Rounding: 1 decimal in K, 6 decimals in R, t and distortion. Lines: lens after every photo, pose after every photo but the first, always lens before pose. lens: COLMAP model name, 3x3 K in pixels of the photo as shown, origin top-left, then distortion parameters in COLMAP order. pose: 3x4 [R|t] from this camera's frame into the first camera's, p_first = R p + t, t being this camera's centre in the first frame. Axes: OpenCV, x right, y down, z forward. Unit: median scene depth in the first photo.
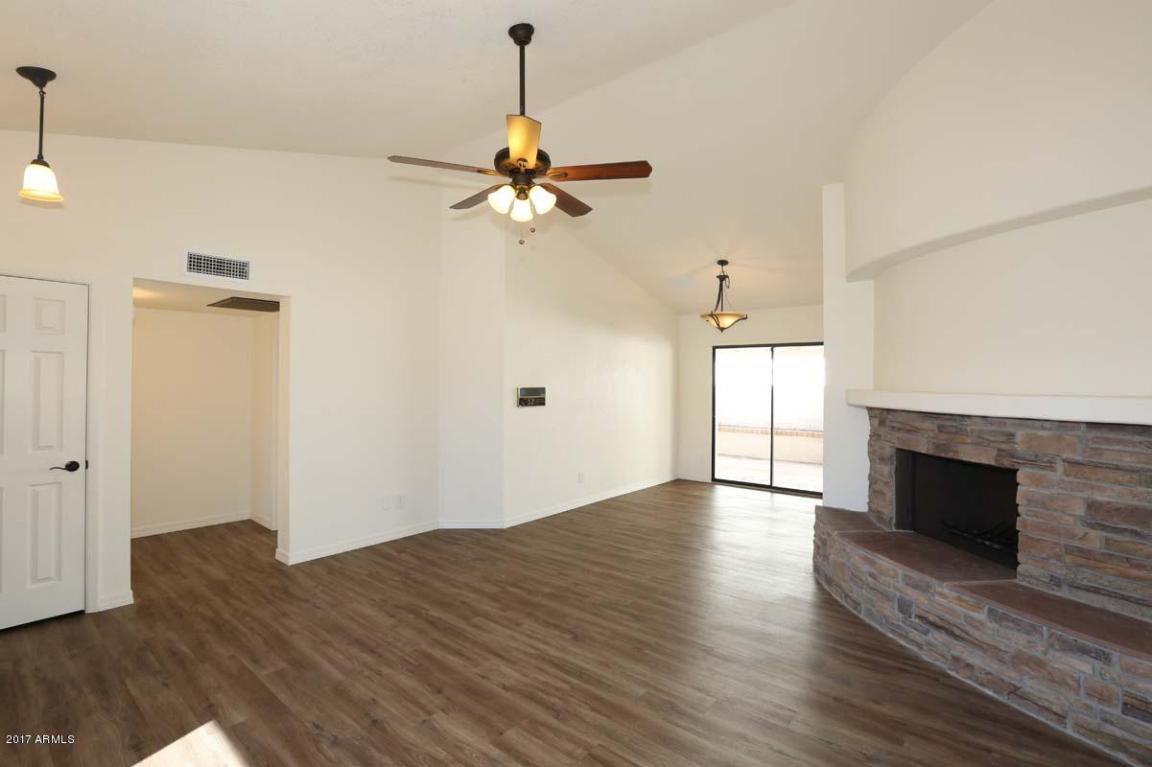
lens RADIAL K [[525.1, 0, 573.5], [0, 525.1, 379.8], [0, 0, 1]] dist [-0.056999, 0.018299]
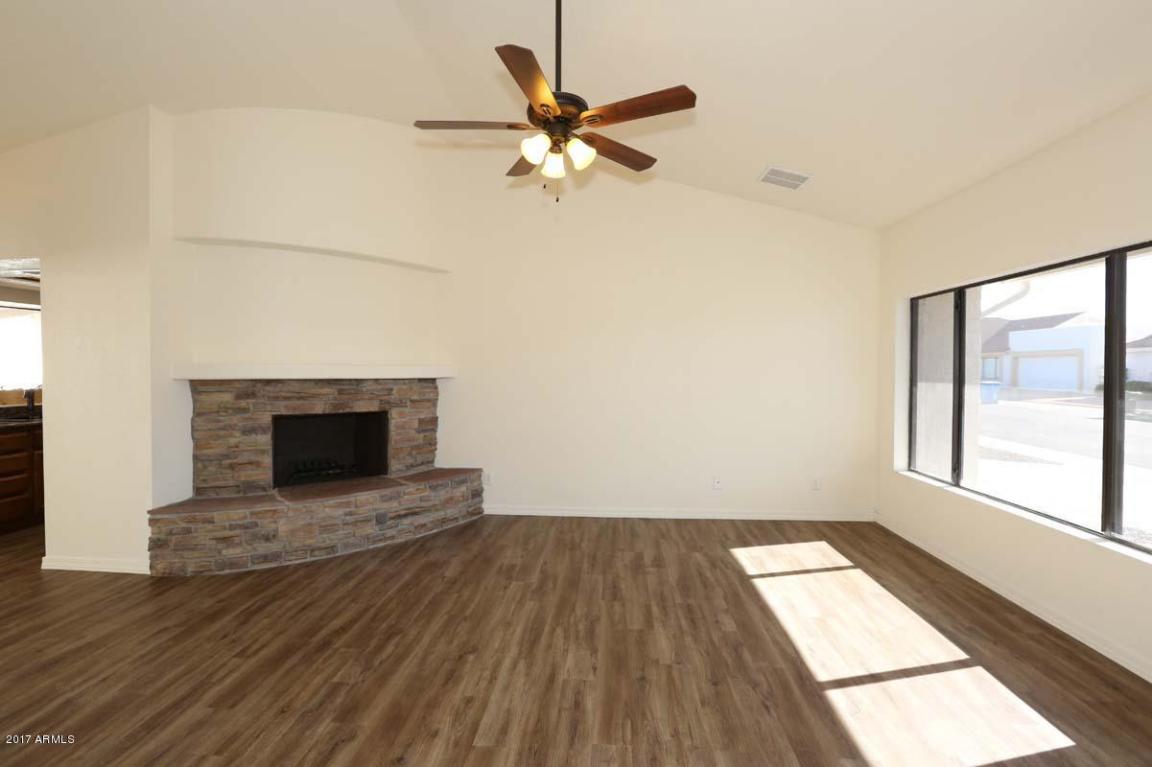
lens RADIAL K [[526.3, 0, 572.8], [0, 526.3, 378.9], [0, 0, 1]] dist [-0.067022, 0.027482]
pose [[-0.576220, -0.024906, 0.816915, -0.856245], [-0.011405, 0.999683, 0.022434, 0.028269], [-0.817215, 0.003610, -0.576321, 1.486588]]
